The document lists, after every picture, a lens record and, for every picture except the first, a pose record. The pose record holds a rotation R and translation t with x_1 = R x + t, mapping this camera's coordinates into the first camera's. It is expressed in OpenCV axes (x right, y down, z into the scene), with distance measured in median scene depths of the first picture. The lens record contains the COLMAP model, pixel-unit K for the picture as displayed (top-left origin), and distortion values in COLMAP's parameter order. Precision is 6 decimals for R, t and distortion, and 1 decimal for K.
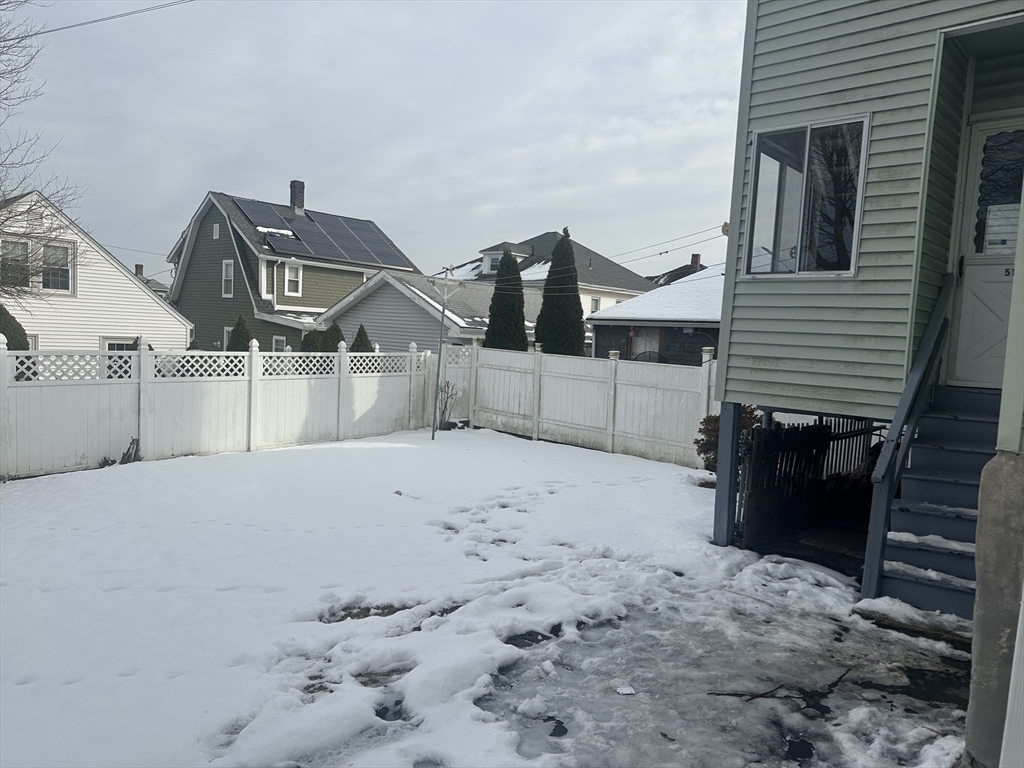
lens RADIAL K [[714.7, 0, 519.4], [0, 714.7, 387.2], [0, 0, 1]] dist [0.084485, -0.100336]
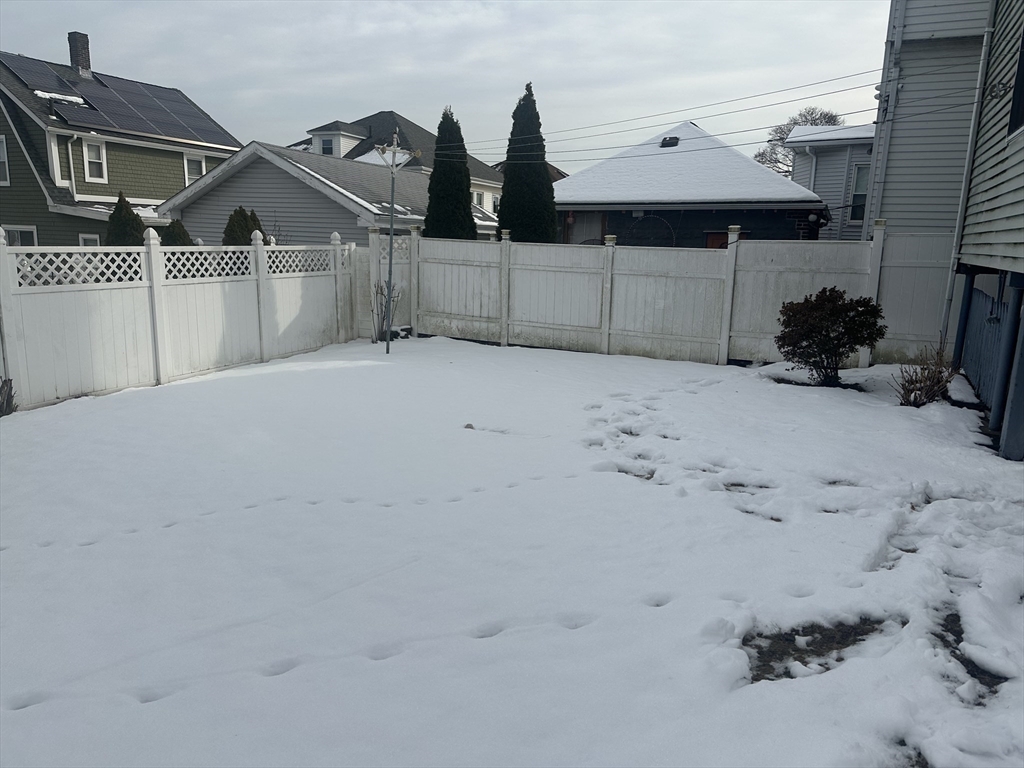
lens RADIAL K [[714.7, 0, 518.1], [0, 714.7, 381.4], [0, 0, 1]] dist [0.084485, -0.100336]
pose [[0.960277, -0.076971, 0.268224, -0.204899], [0.041923, 0.990090, 0.134032, 0.002276], [-0.275882, -0.117463, 0.953987, 0.184259]]
